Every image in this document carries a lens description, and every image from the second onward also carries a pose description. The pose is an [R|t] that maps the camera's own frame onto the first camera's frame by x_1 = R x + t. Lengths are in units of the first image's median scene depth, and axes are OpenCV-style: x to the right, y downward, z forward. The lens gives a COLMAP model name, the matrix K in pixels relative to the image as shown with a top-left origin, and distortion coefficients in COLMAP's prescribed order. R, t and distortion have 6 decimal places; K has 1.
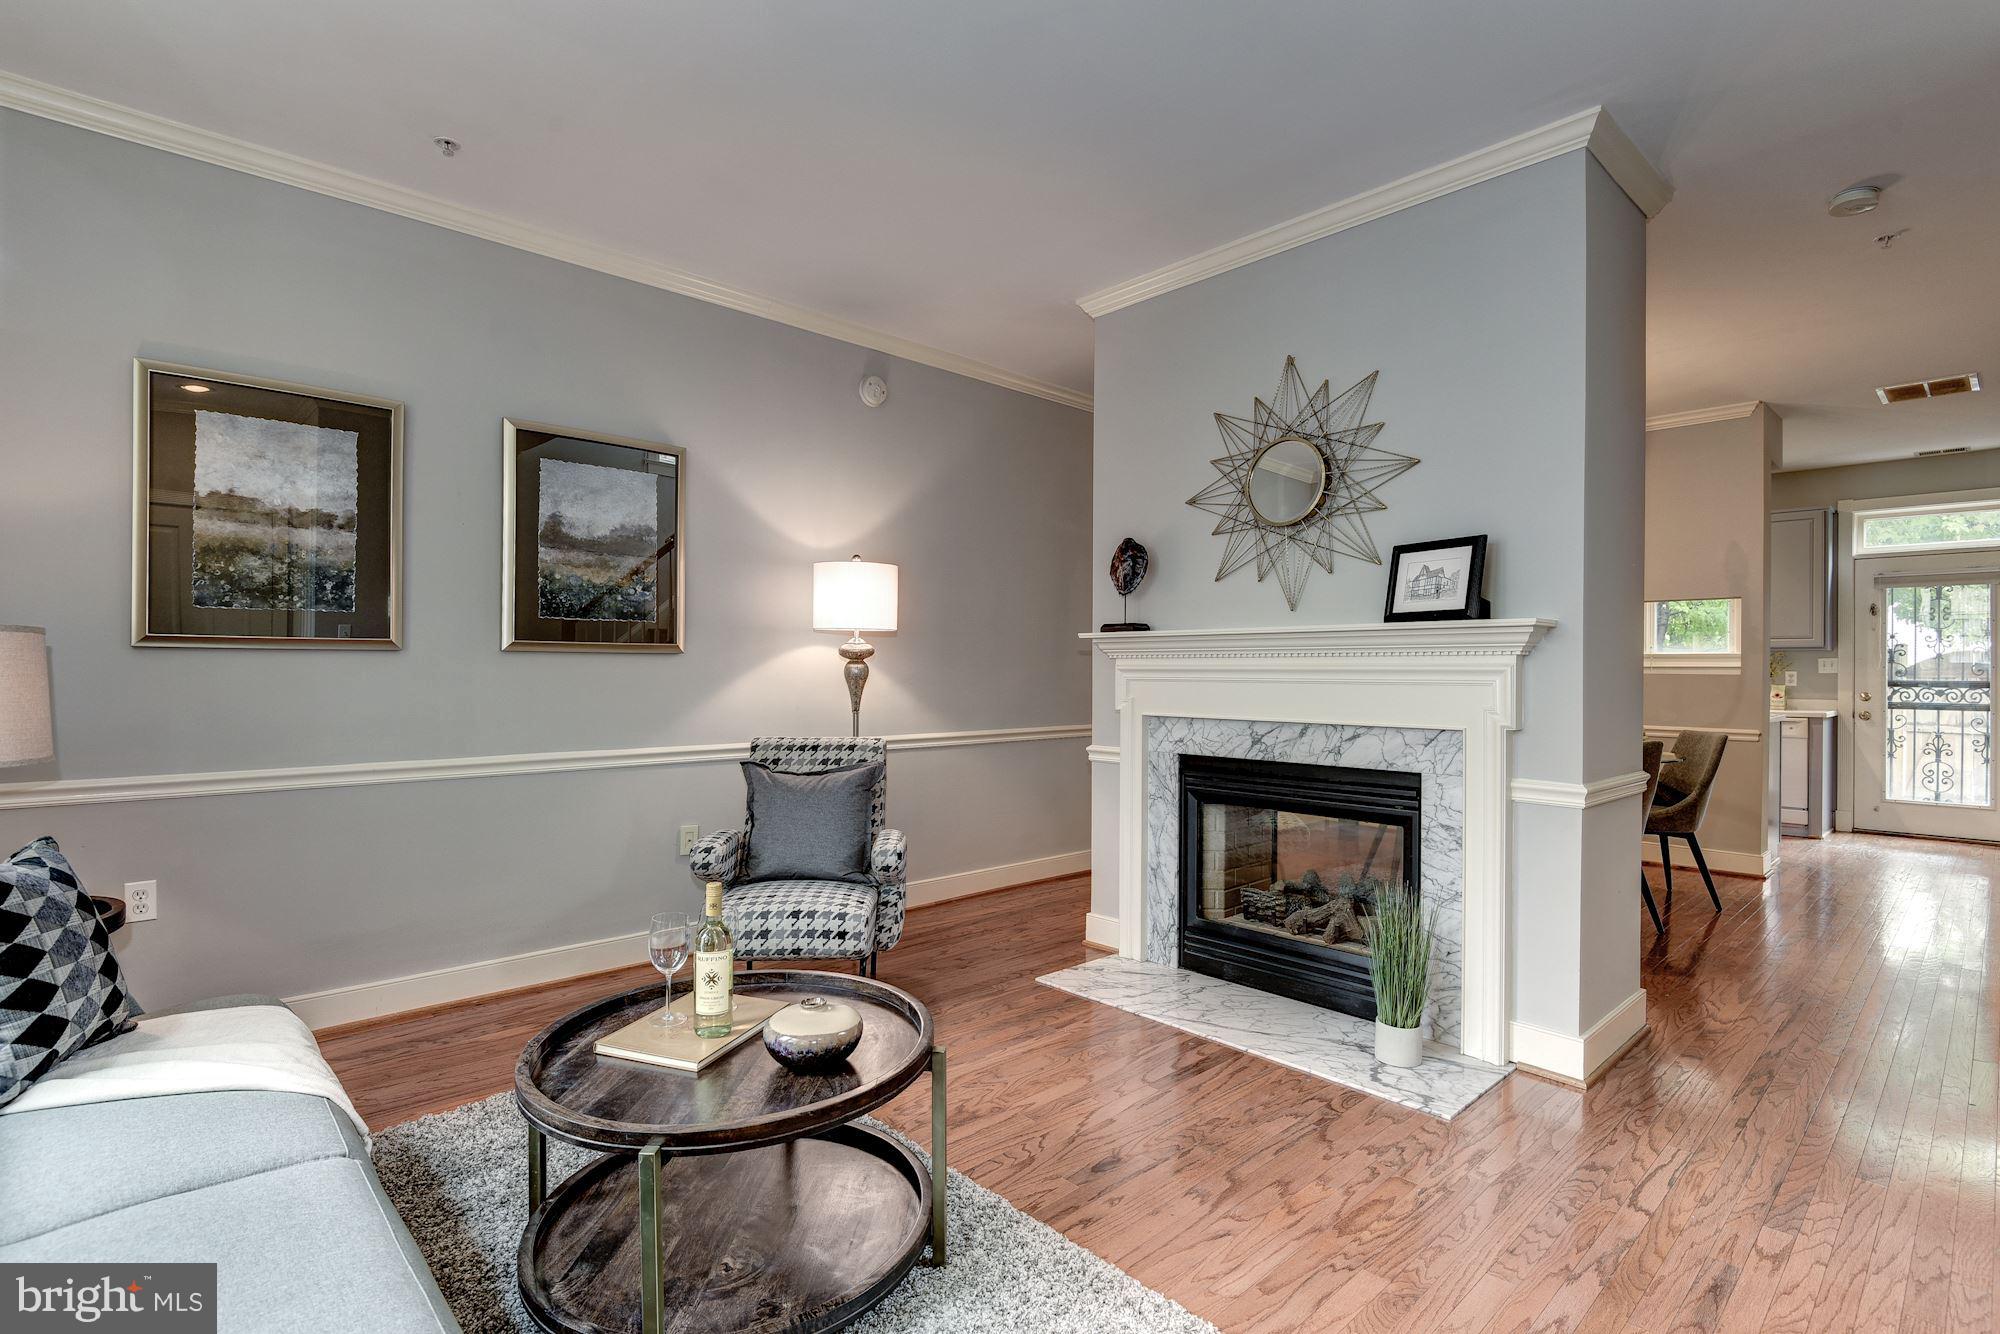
lens RADIAL K [[959.5, 0, 1000.2], [0, 959.5, 666.1], [0, 0, 1]] dist [0.000844, -0.002959]
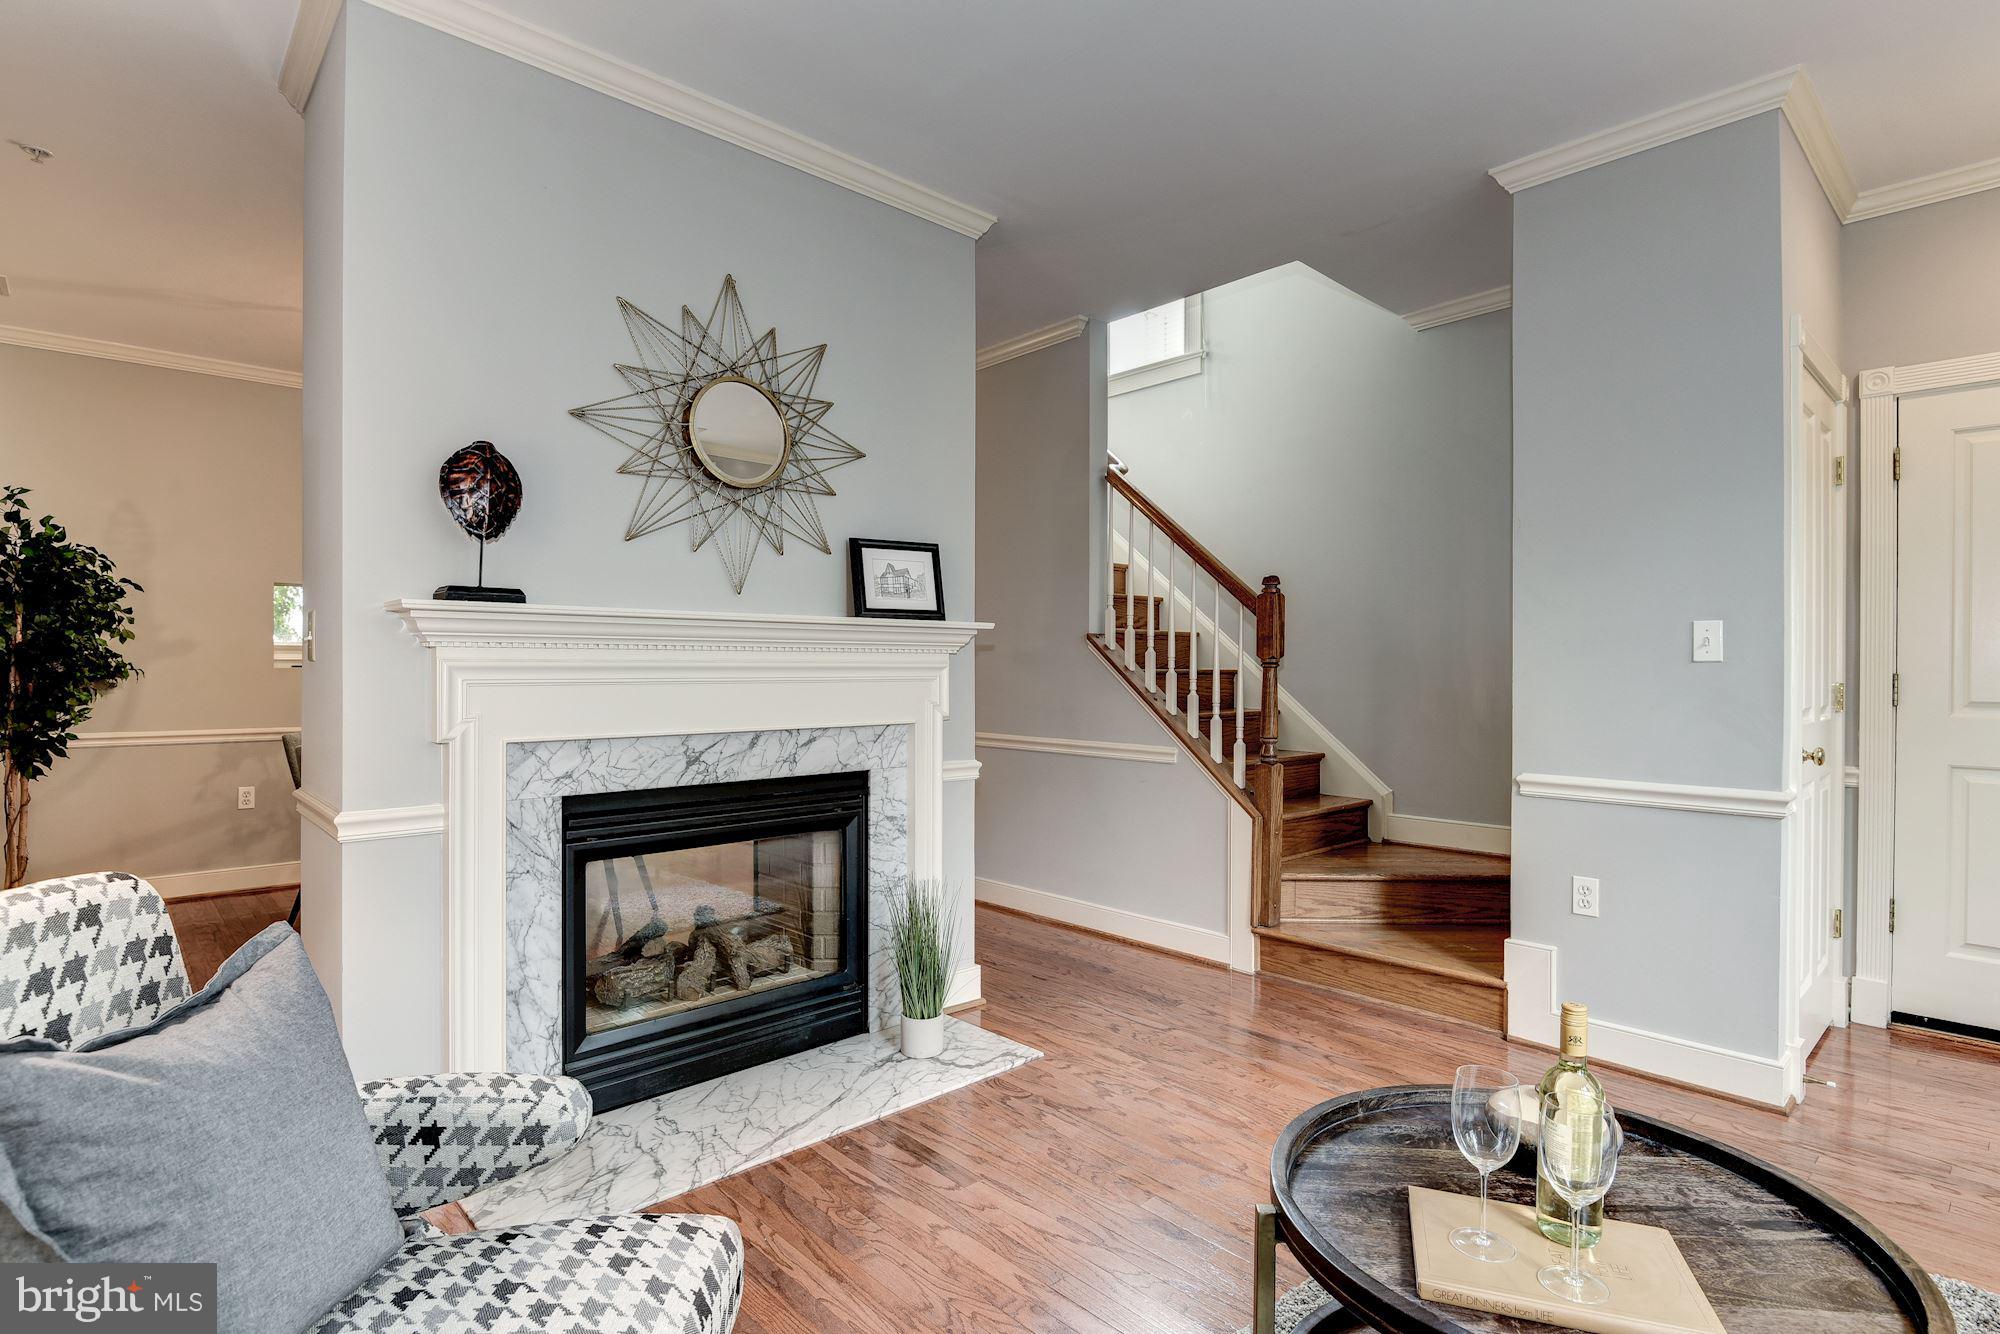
lens RADIAL K [[996.3, 0, 1003.1], [0, 996.3, 672.2], [0, 0, 1]] dist [-0.003239, -0.003195]
pose [[-0.001137, -0.009998, 0.999949, -0.555477], [-0.005609, 0.999934, 0.009991, -0.001274], [-0.999984, -0.005598, -0.001193, 0.802726]]
